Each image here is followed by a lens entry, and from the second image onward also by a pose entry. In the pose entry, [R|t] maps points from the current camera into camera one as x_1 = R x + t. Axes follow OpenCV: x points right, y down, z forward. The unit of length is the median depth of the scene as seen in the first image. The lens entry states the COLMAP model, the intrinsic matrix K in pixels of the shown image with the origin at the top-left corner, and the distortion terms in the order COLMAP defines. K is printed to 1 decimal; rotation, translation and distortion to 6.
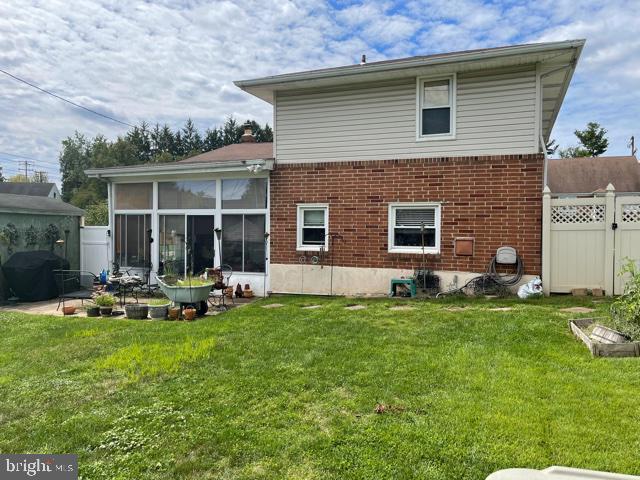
lens RADIAL K [[438.2, 0, 320.0], [0, 438.2, 240.0], [0, 0, 1]] dist [0.063296, -0.065876]
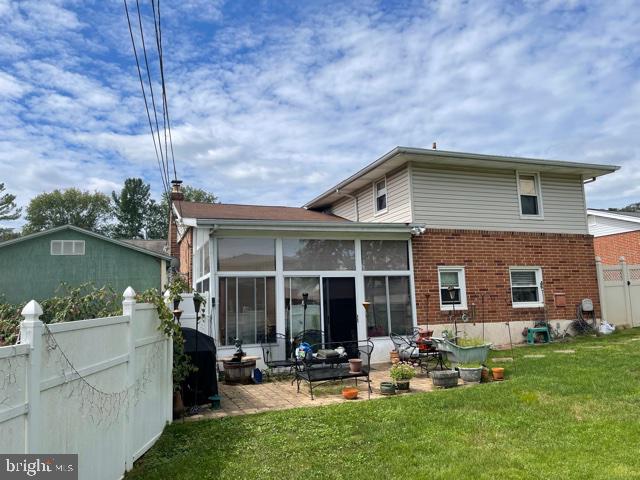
lens RADIAL K [[438.2, 0, 320.0], [0, 438.2, 240.0], [0, 0, 1]] dist [0.063296, -0.065876]
pose [[0.781316, 0.049965, 0.622132, -0.997042], [0.041878, 0.990347, -0.132131, -0.016679], [-0.622729, 0.129289, 0.771682, 0.365645]]
